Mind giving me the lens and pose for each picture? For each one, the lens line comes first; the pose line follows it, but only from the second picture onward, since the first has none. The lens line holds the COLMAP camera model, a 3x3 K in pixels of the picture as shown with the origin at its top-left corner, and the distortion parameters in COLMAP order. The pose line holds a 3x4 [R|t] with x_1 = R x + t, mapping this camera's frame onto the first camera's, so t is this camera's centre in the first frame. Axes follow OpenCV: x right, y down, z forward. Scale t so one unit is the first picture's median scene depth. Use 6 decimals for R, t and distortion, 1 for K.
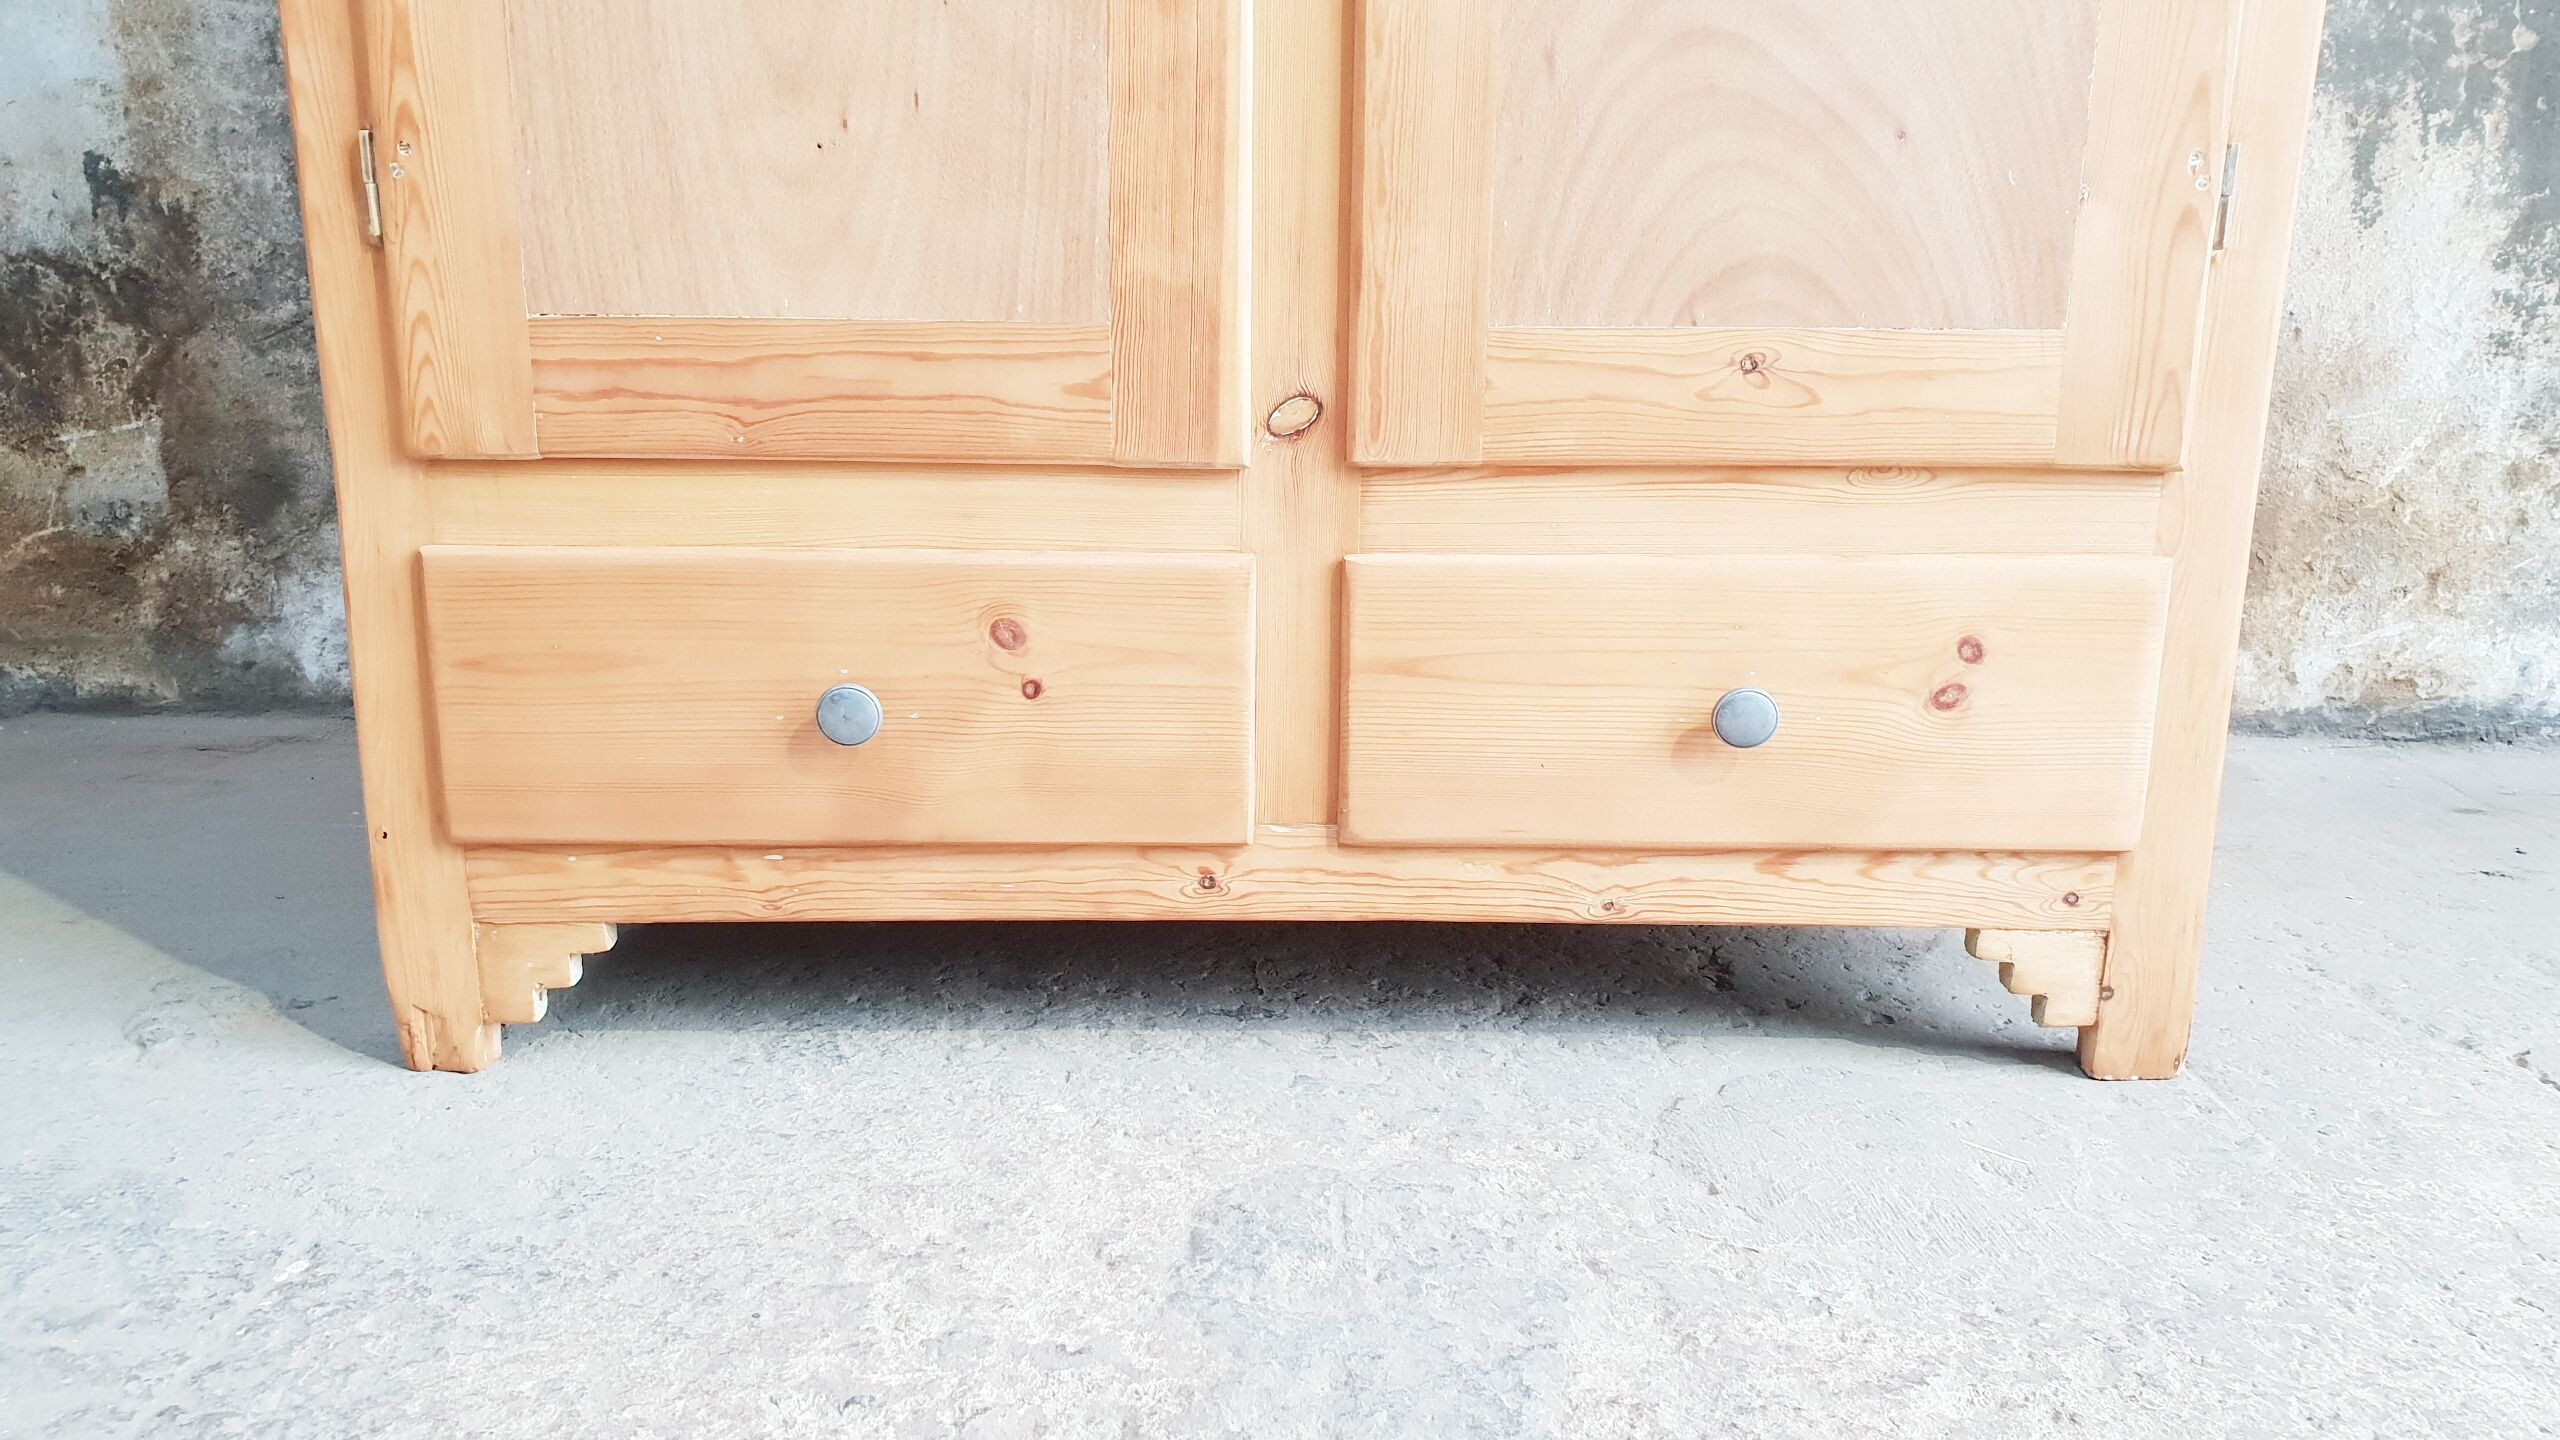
lens RADIAL K [[2017.9, 0, 1256.2], [0, 2017.9, 707.5], [0, 0, 1]] dist [-0.005979, 0.030388]
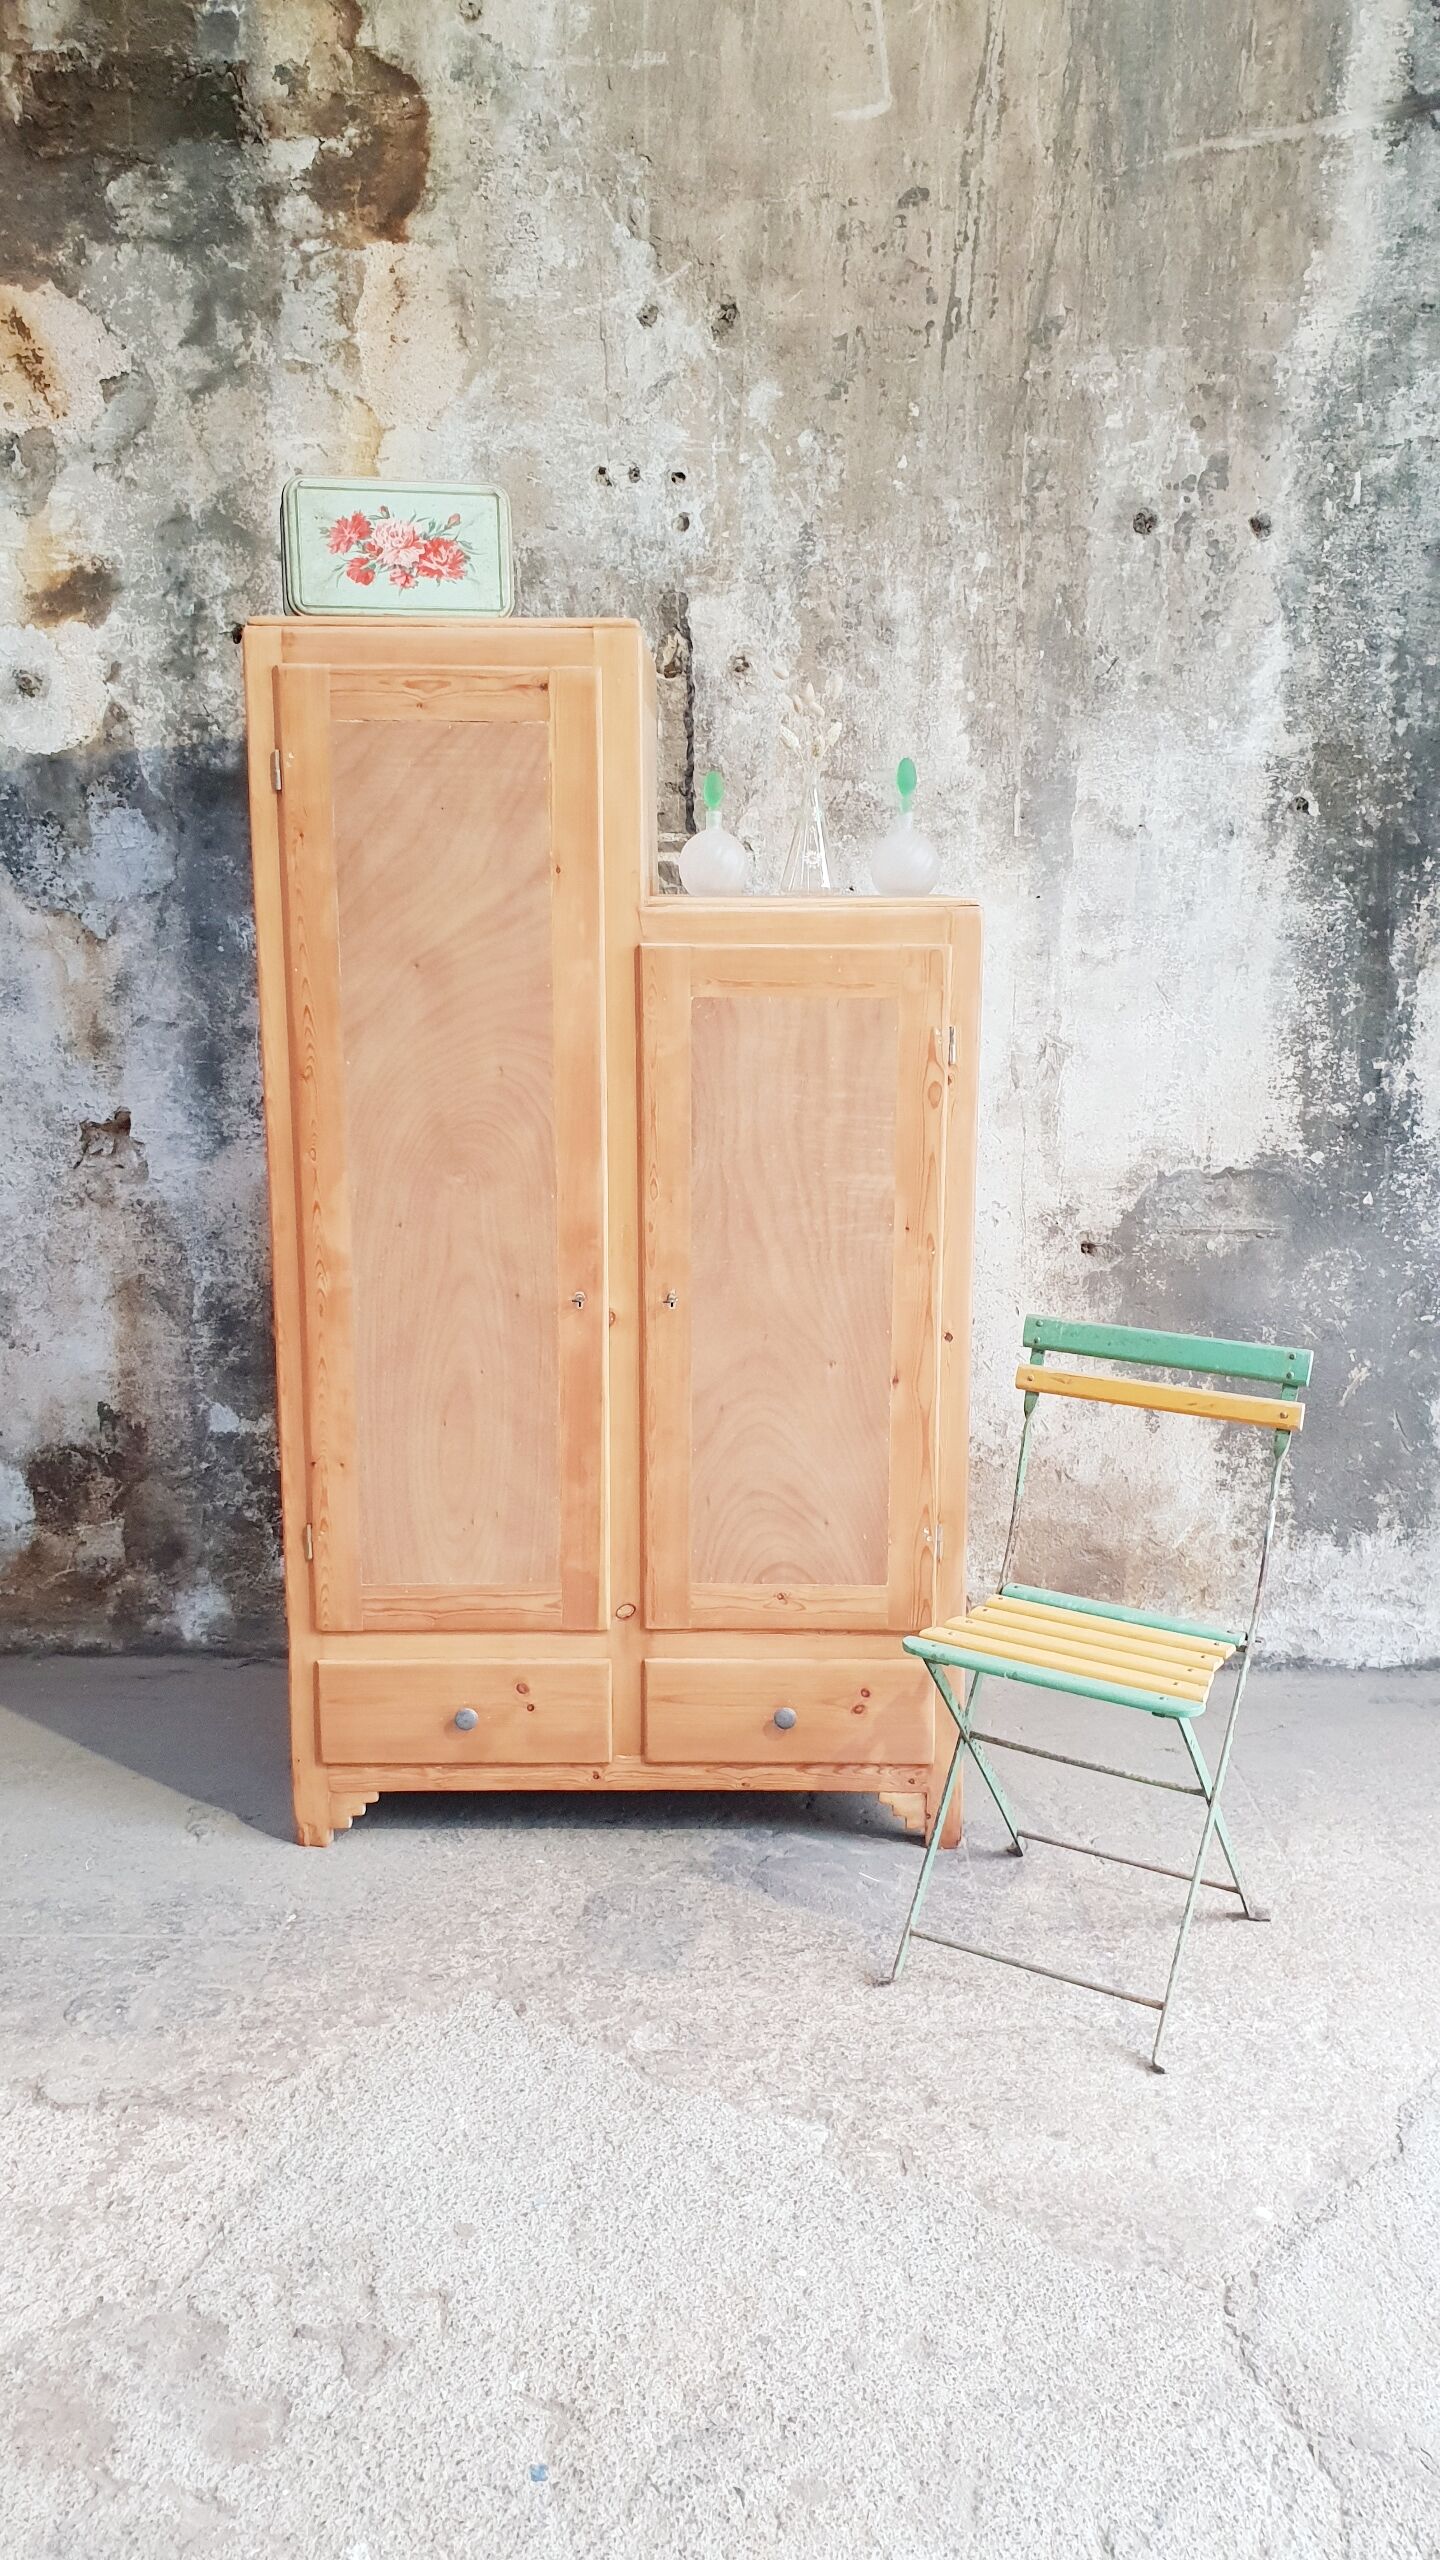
lens RADIAL K [[2017.9, 0, 753.3], [0, 2017.9, 1265.8], [0, 0, 1]] dist [-0.005979, 0.030388]
pose [[0.999977, -0.002244, -0.006388, 0.137407], [0.001835, 0.997985, -0.063430, -0.283350], [0.006517, 0.063417, 0.997966, -1.166878]]
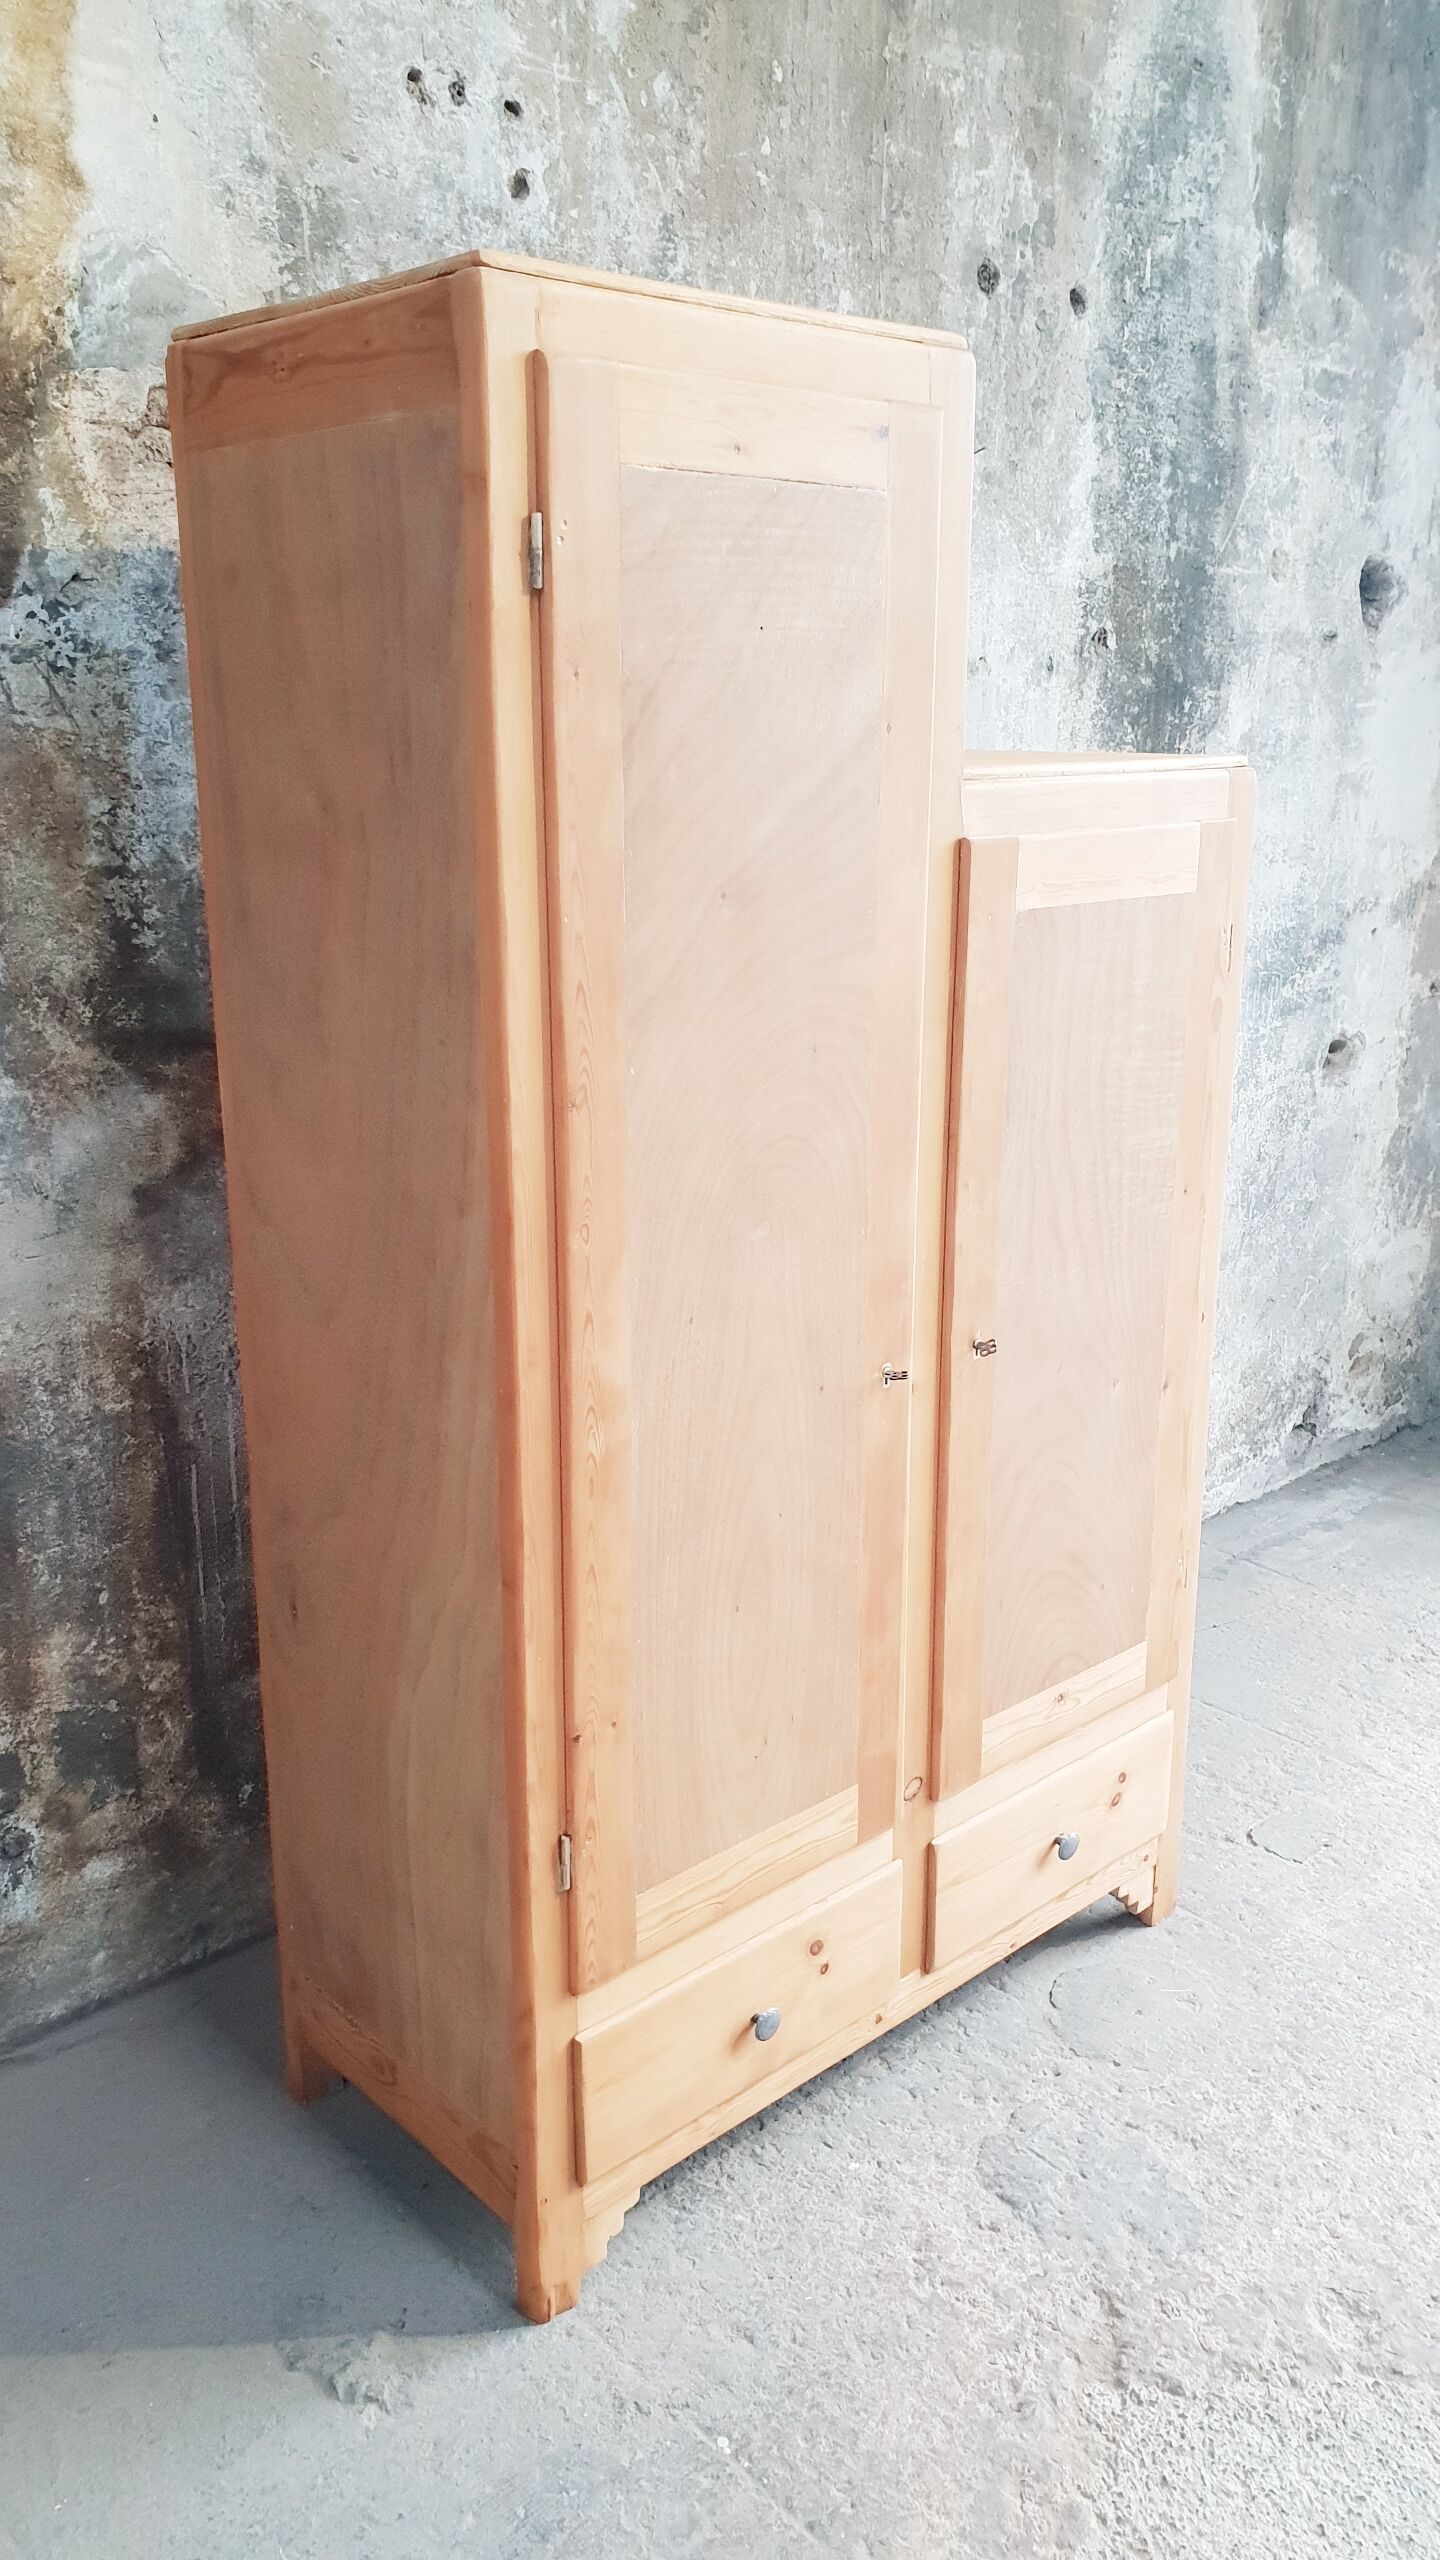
lens RADIAL K [[2017.9, 0, 751.8], [0, 2017.9, 1261.5], [0, 0, 1]] dist [-0.005979, 0.030388]
pose [[0.738027, -0.187844, 0.648098, -0.817369], [0.173981, 0.980969, 0.086201, -0.540395], [-0.651957, 0.049138, 0.756662, -0.284882]]
